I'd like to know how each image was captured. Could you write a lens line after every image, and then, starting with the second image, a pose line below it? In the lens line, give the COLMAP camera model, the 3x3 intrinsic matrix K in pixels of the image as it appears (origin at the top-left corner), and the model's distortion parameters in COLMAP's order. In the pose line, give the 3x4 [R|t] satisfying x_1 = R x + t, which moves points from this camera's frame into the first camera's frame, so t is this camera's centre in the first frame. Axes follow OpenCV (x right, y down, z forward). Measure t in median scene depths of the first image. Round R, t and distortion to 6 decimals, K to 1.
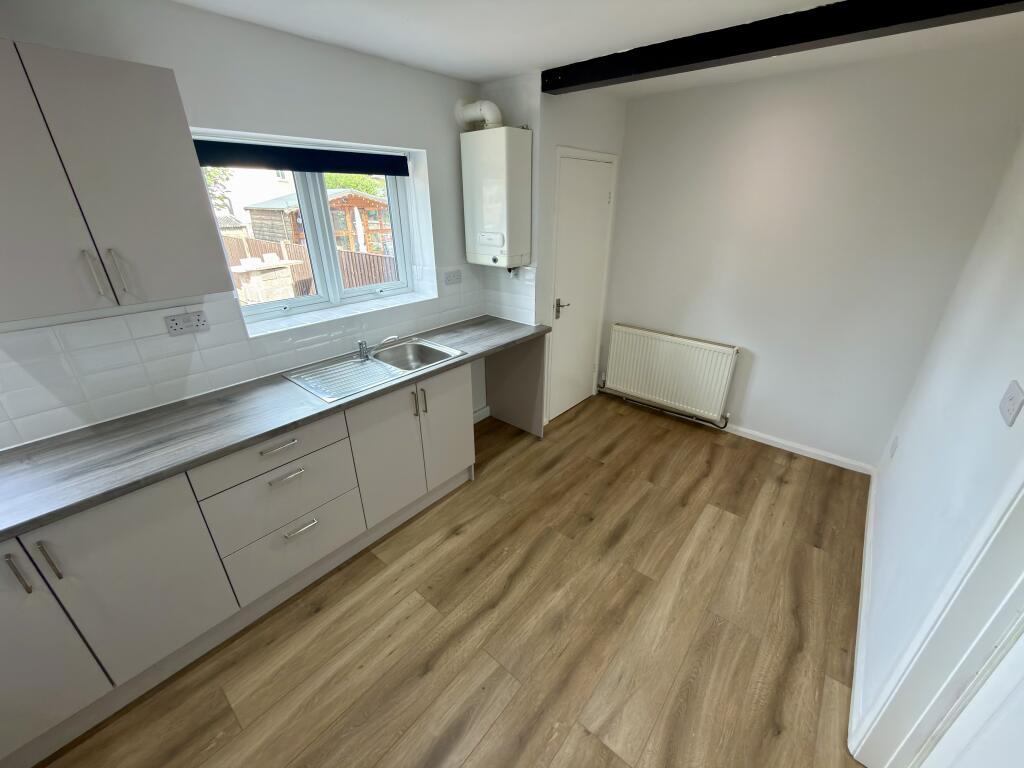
lens RADIAL K [[408.0, 0, 510.8], [0, 408.0, 385.0], [0, 0, 1]] dist [0.001335, -0.000584]
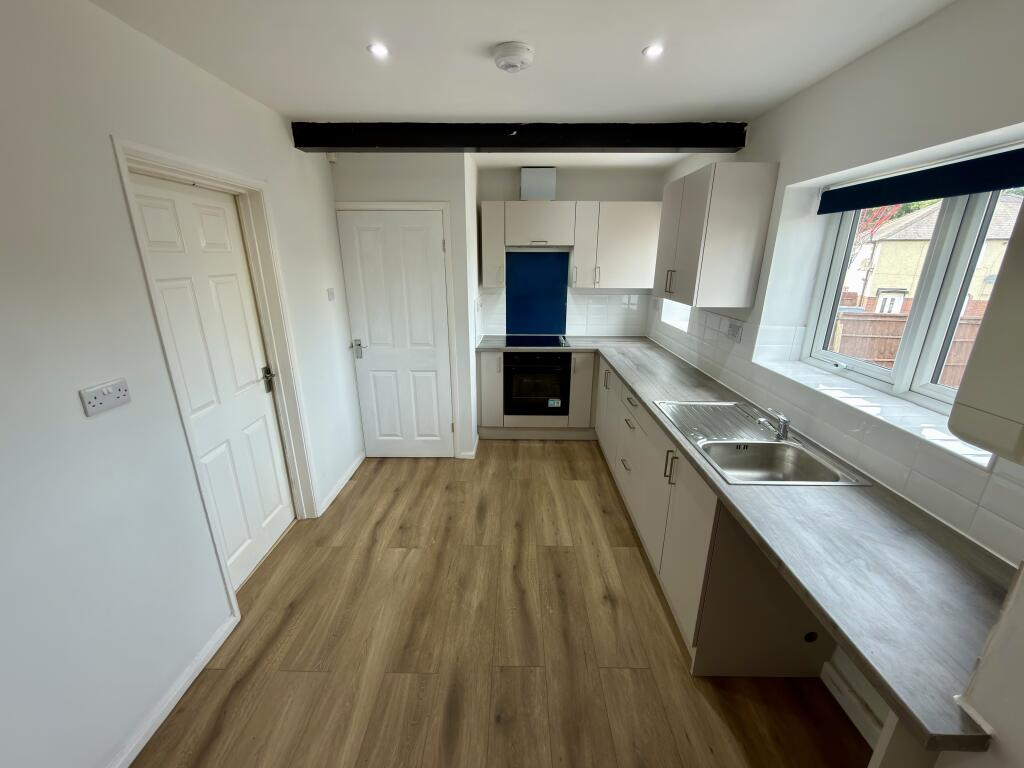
lens RADIAL K [[408.0, 0, 512.2], [0, 408.0, 384.9], [0, 0, 1]] dist [0.001335, -0.000584]
pose [[-0.768421, 0.190447, -0.610949, 0.575601], [-0.266545, 0.772689, 0.576113, -0.544229], [0.581793, 0.605543, -0.542987, 1.278763]]
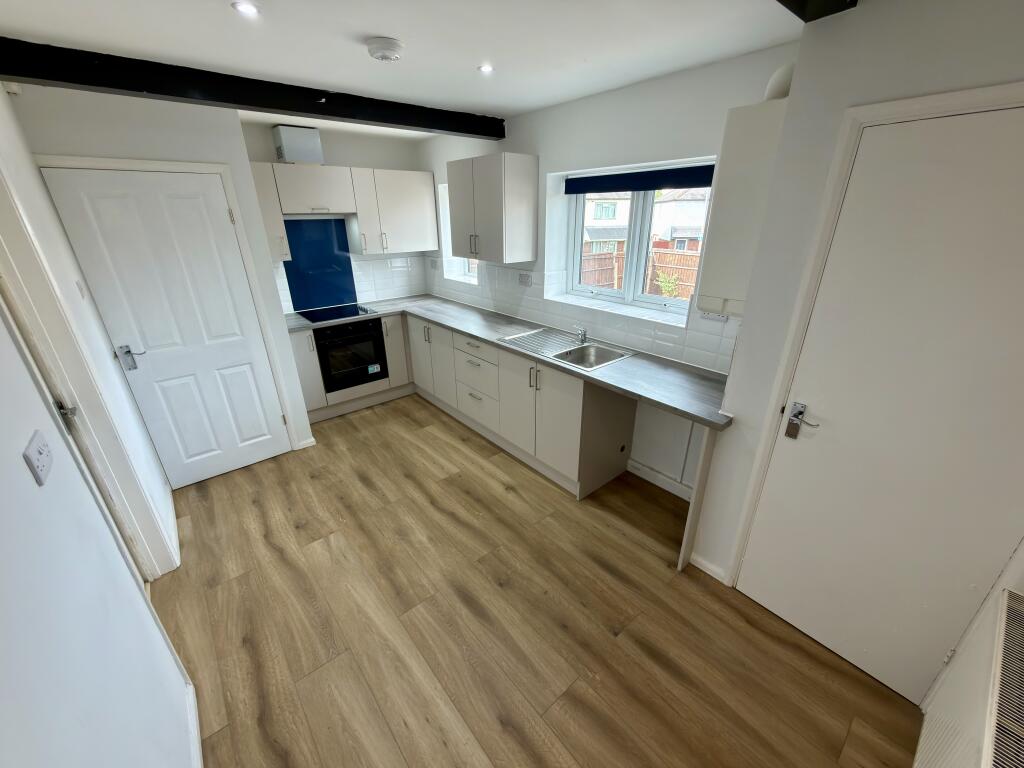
lens RADIAL K [[408.0, 0, 513.0], [0, 408.0, 384.8], [0, 0, 1]] dist [0.001335, -0.000584]
pose [[-0.160727, 0.387492, -0.907754, 0.993022], [-0.400039, 0.815206, 0.418817, -0.470864], [0.902295, 0.430452, 0.023987, 1.007643]]
